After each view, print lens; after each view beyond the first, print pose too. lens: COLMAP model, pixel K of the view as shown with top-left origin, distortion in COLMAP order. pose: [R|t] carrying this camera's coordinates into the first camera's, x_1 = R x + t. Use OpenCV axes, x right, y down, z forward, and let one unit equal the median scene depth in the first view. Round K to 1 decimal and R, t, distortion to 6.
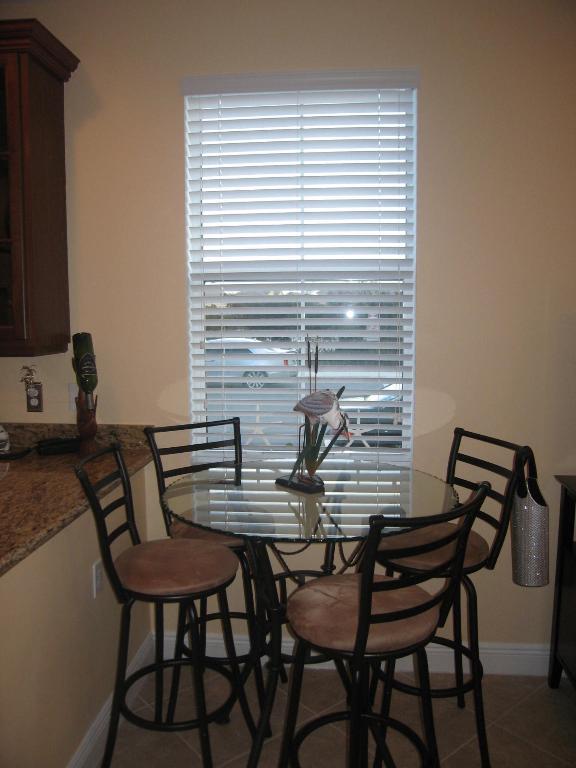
lens RADIAL K [[632.9, 0, 274.6], [0, 632.9, 383.3], [0, 0, 1]] dist [-0.132342, 0.094065]
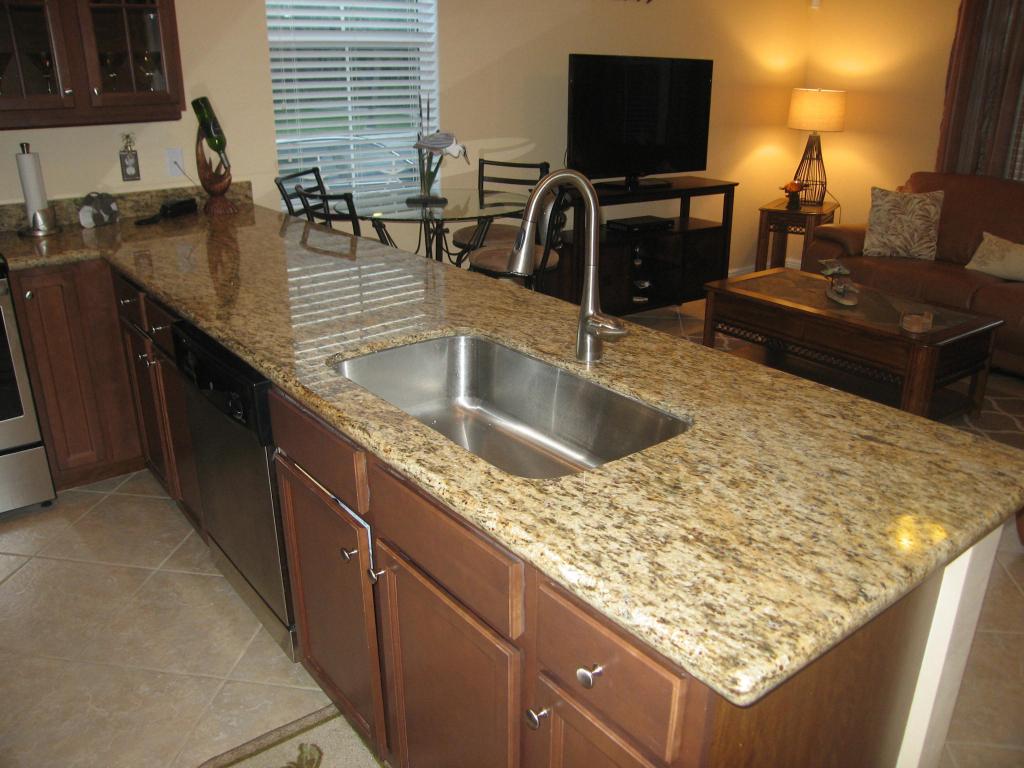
lens RADIAL K [[843.8, 0, 511.5], [0, 843.8, 381.7], [0, 0, 1]] dist [-0.132342, 0.094065]
pose [[0.720932, -0.235874, 0.651629, -0.945252], [0.067423, 0.959706, 0.272797, 0.040598], [-0.689718, -0.152733, 0.707786, -0.439354]]
